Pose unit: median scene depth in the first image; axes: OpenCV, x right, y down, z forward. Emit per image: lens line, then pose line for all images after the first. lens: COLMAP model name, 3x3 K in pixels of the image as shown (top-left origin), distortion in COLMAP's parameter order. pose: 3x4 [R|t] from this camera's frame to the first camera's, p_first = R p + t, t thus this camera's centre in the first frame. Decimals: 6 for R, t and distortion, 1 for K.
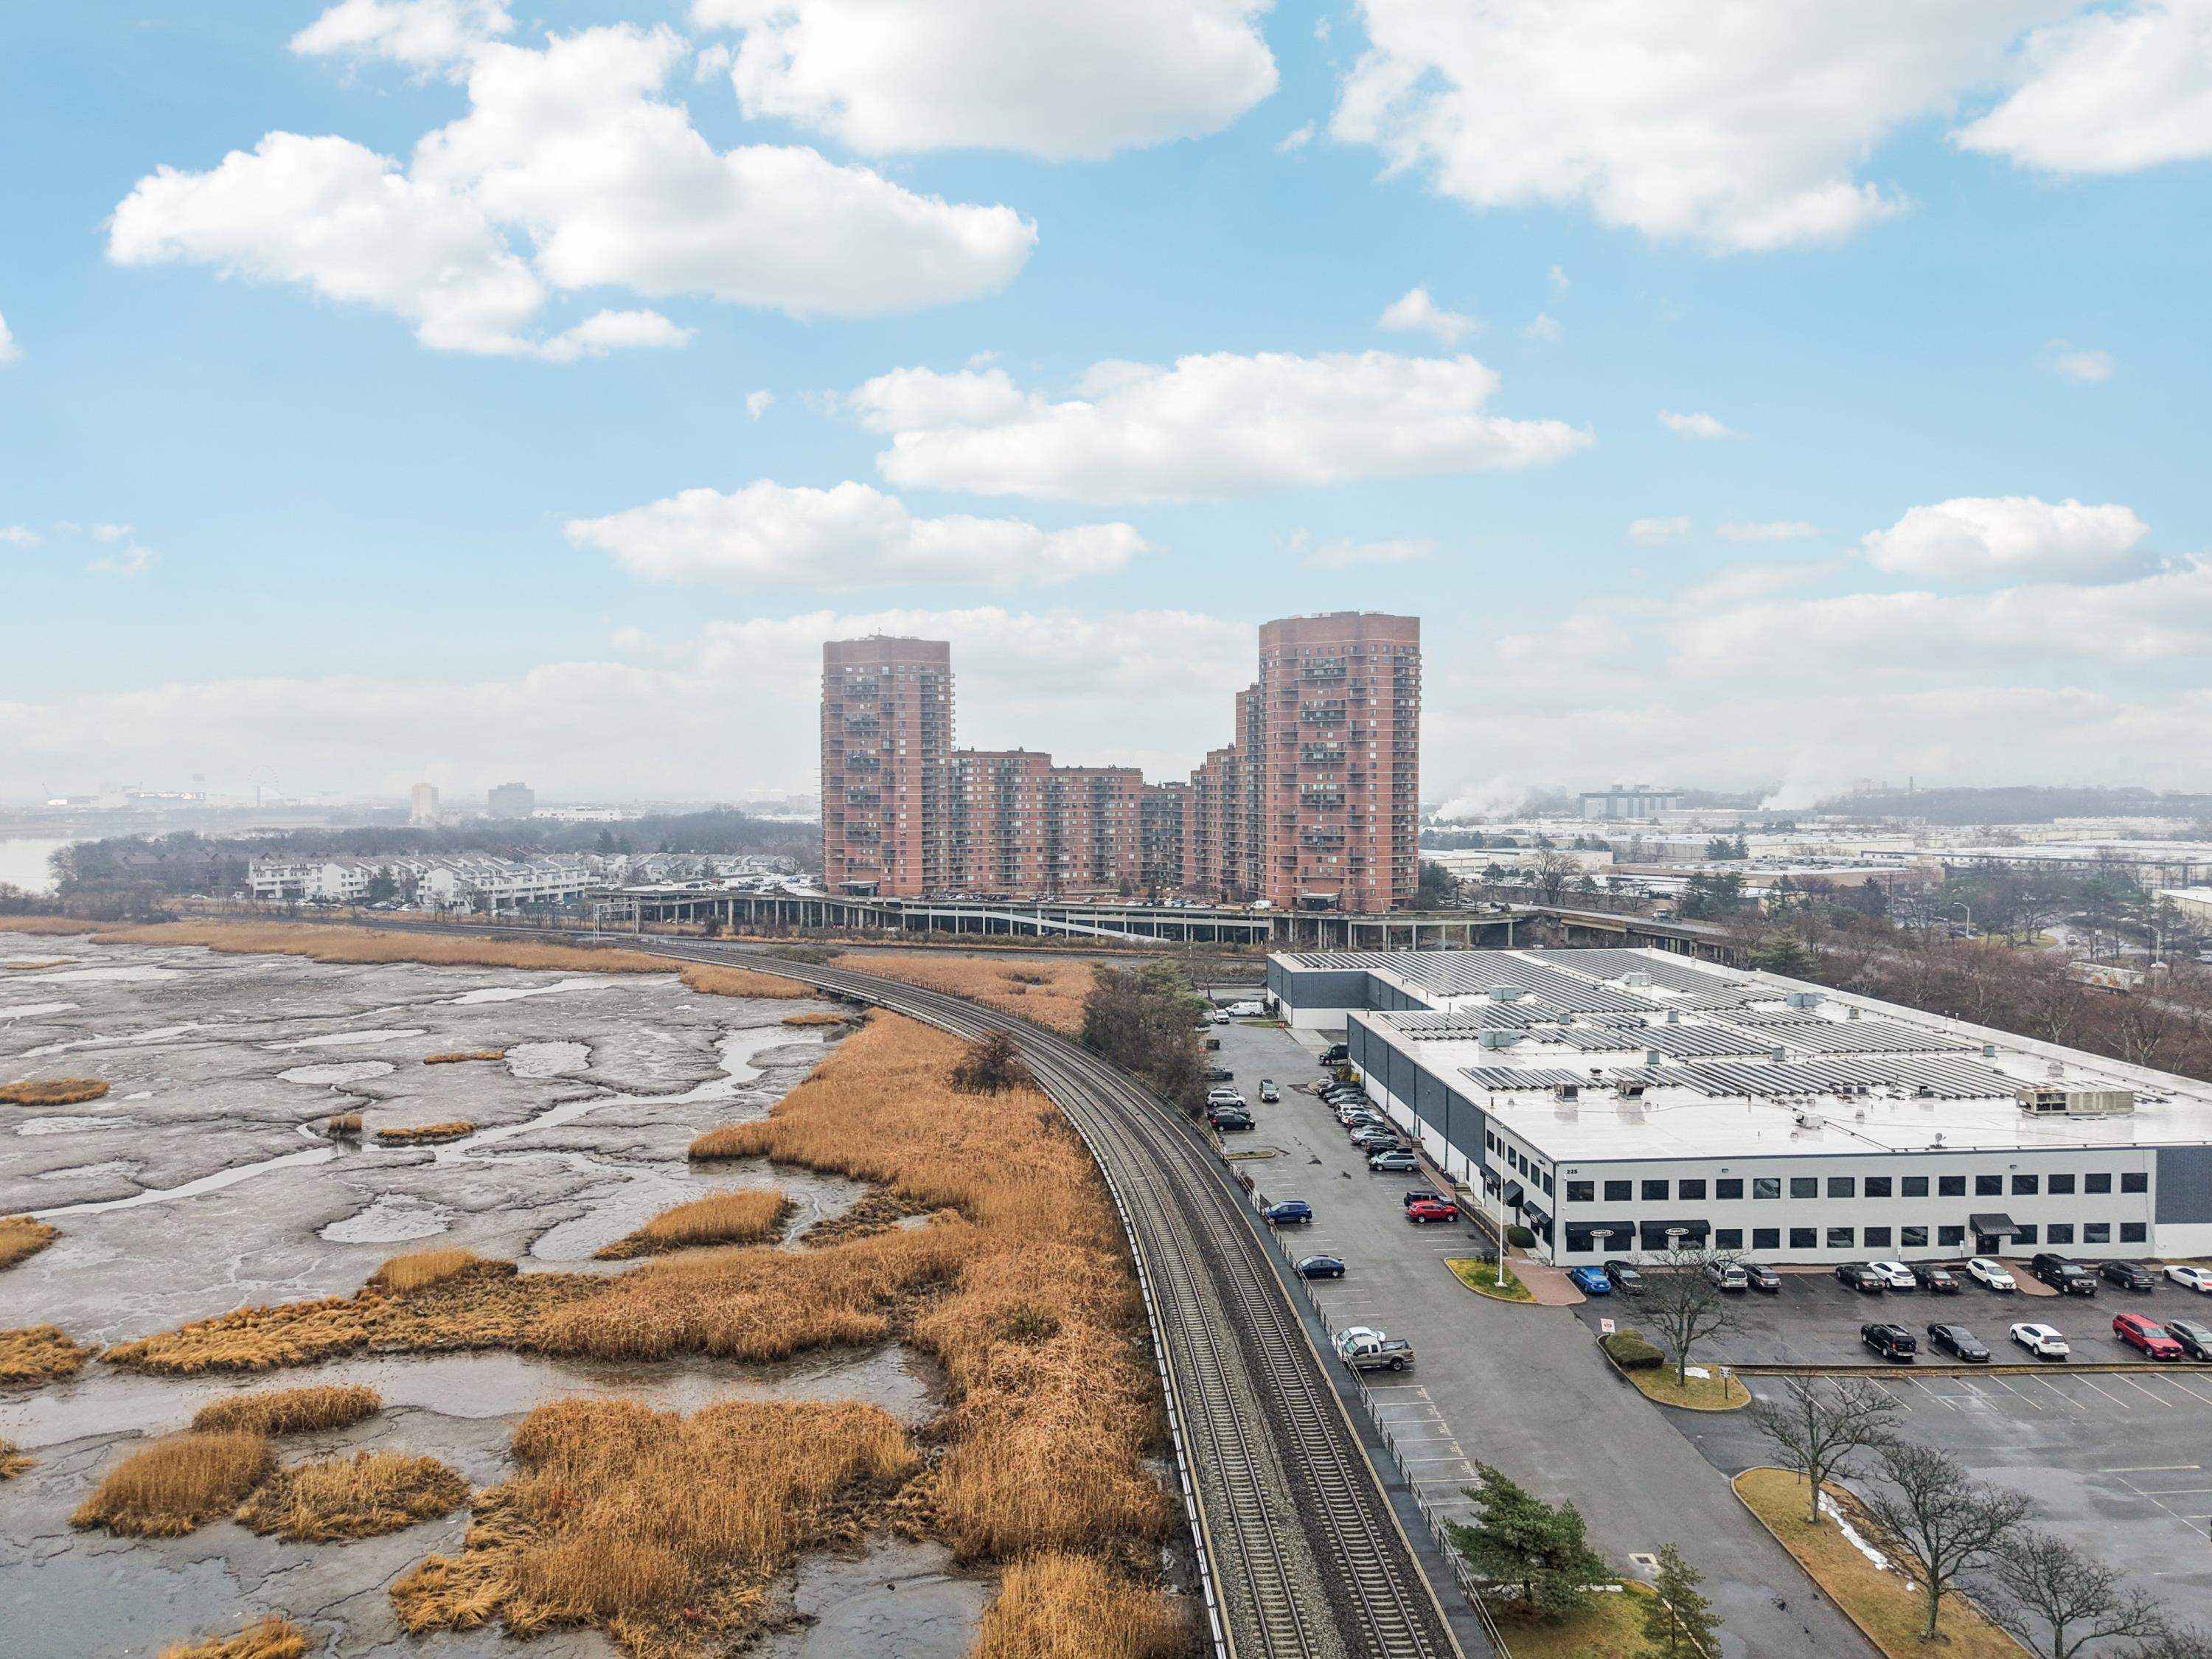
lens RADIAL K [[1452.1, 0, 1106.0], [0, 1452.1, 829.5], [0, 0, 1]] dist [0.185834, -0.040306]
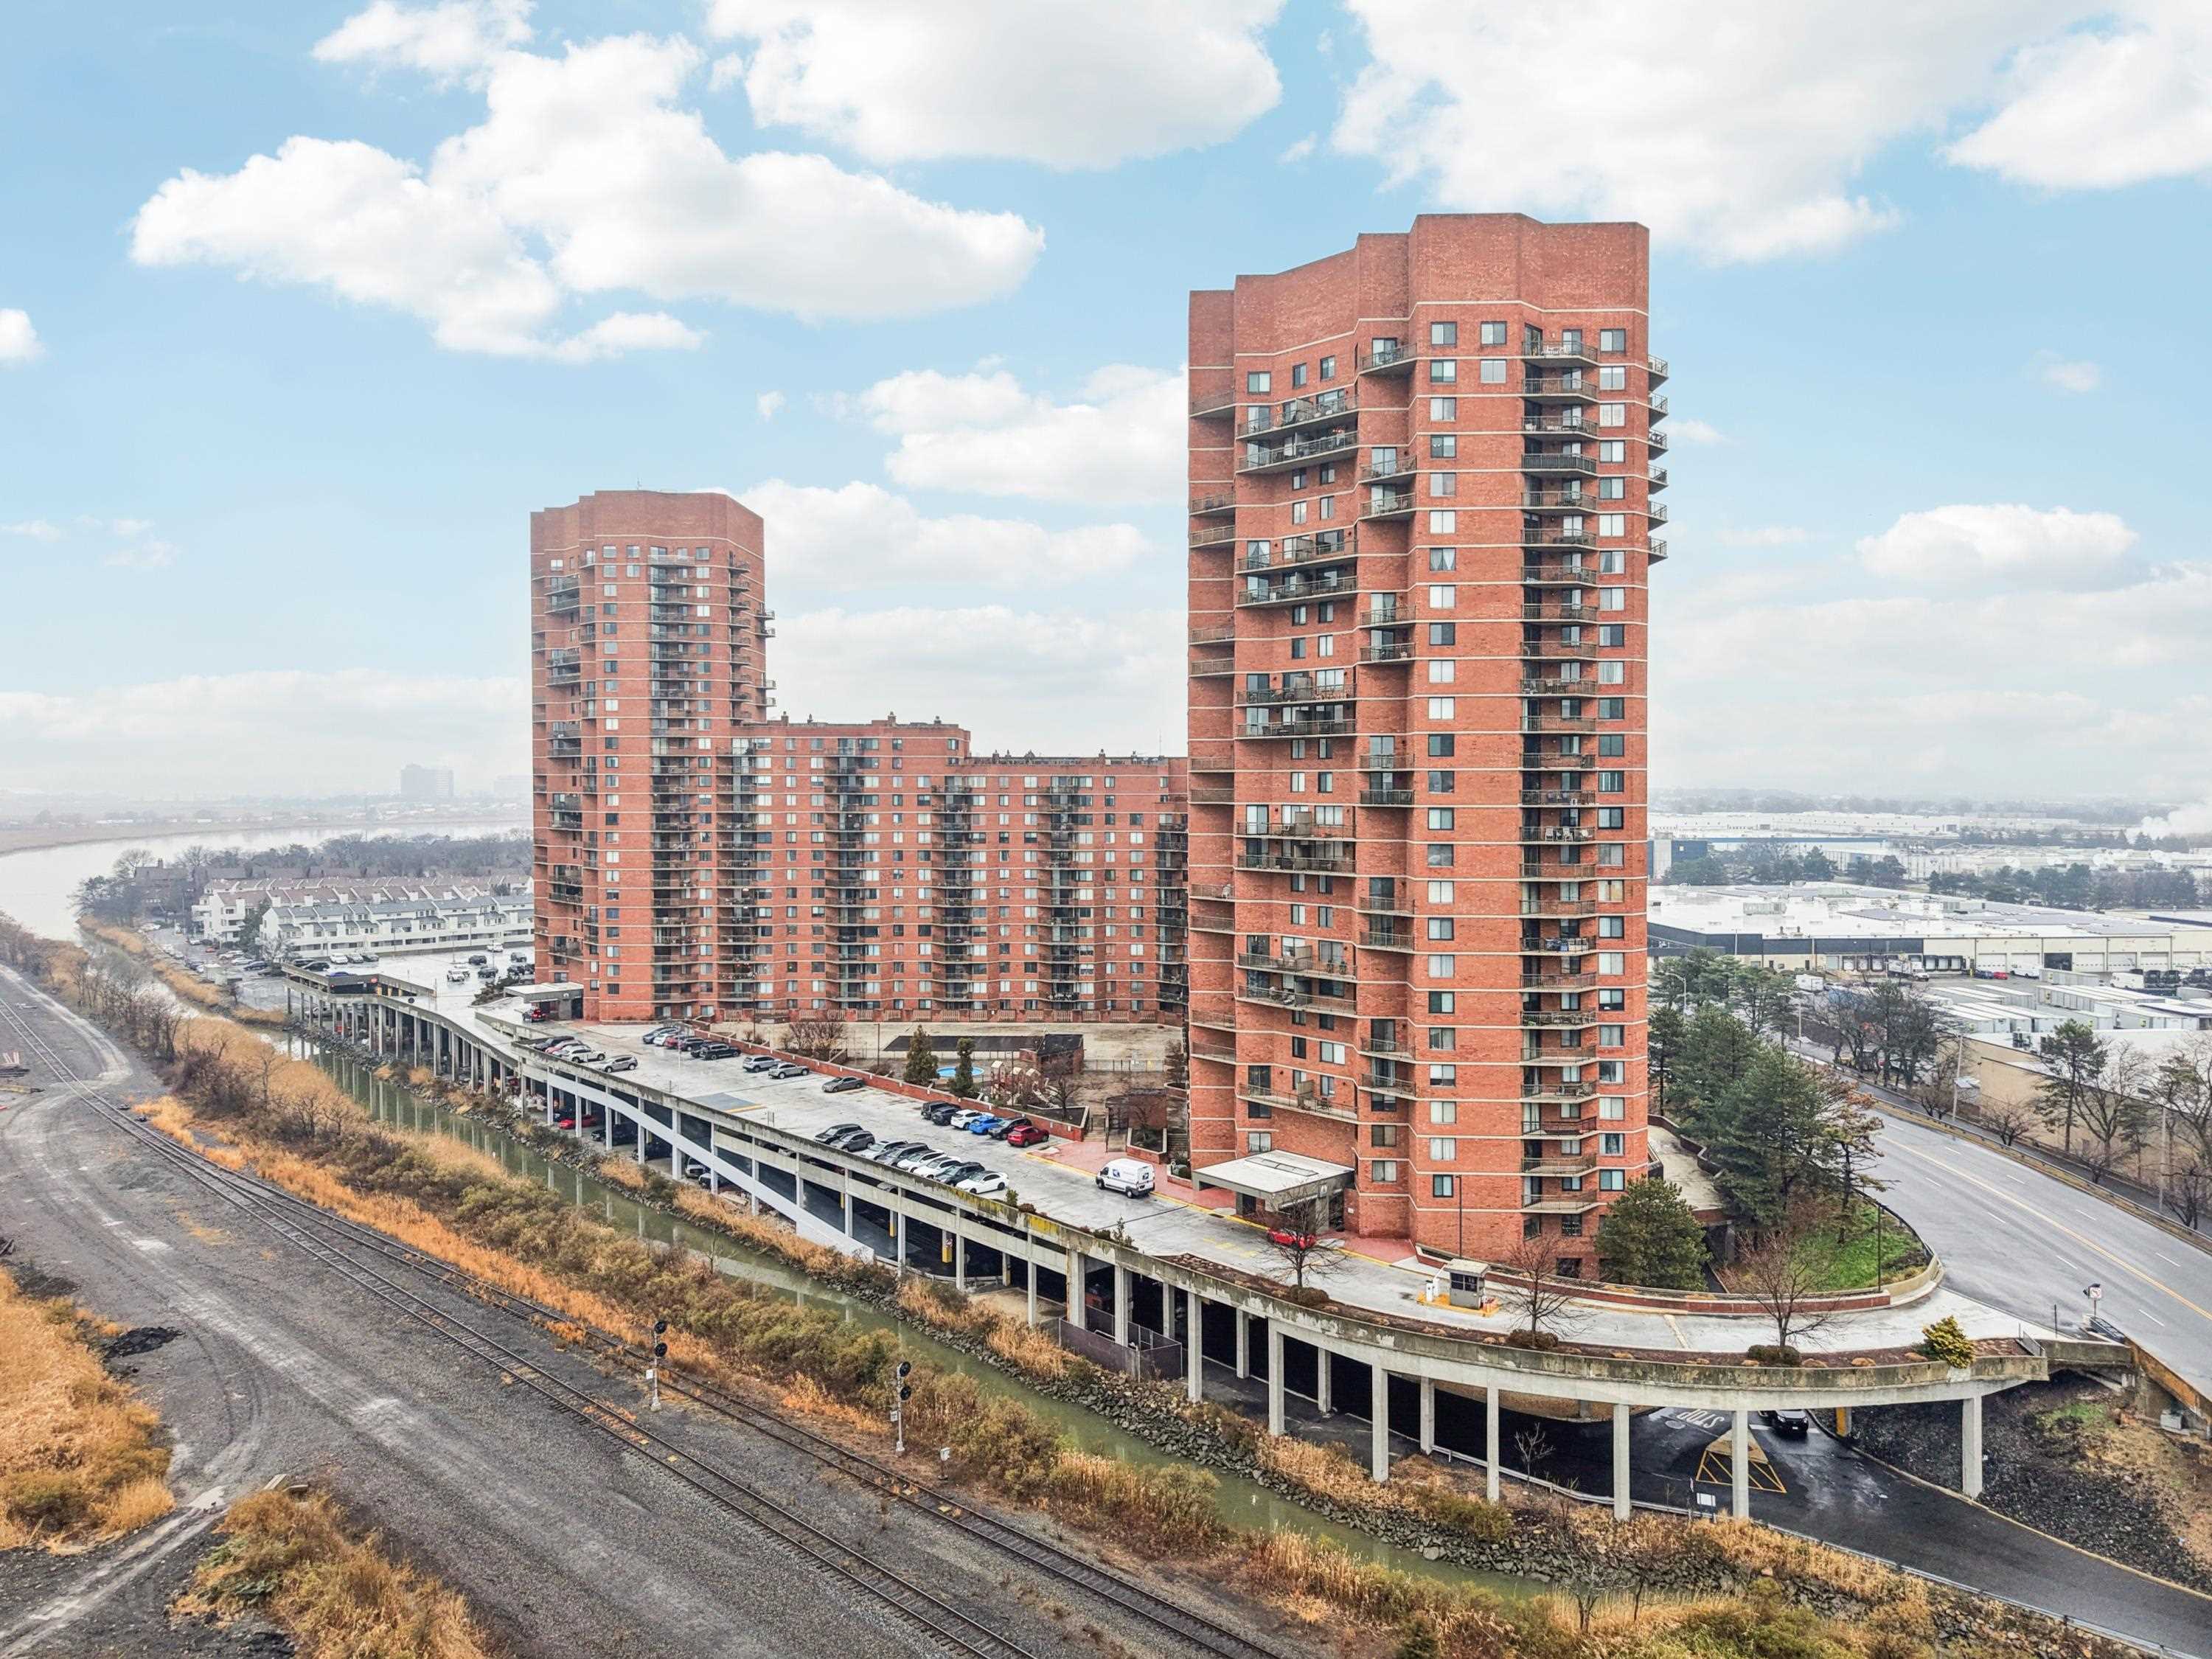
lens RADIAL K [[1475.2, 0, 1106.0], [0, 1475.2, 801.1], [0, 0, 1]] dist [0.052013, -0.047944]
pose [[0.915465, 0.007675, -0.402324, 0.207300], [-0.012506, 0.999878, -0.009381, -0.025203], [0.402203, 0.013620, 0.915449, 0.612646]]
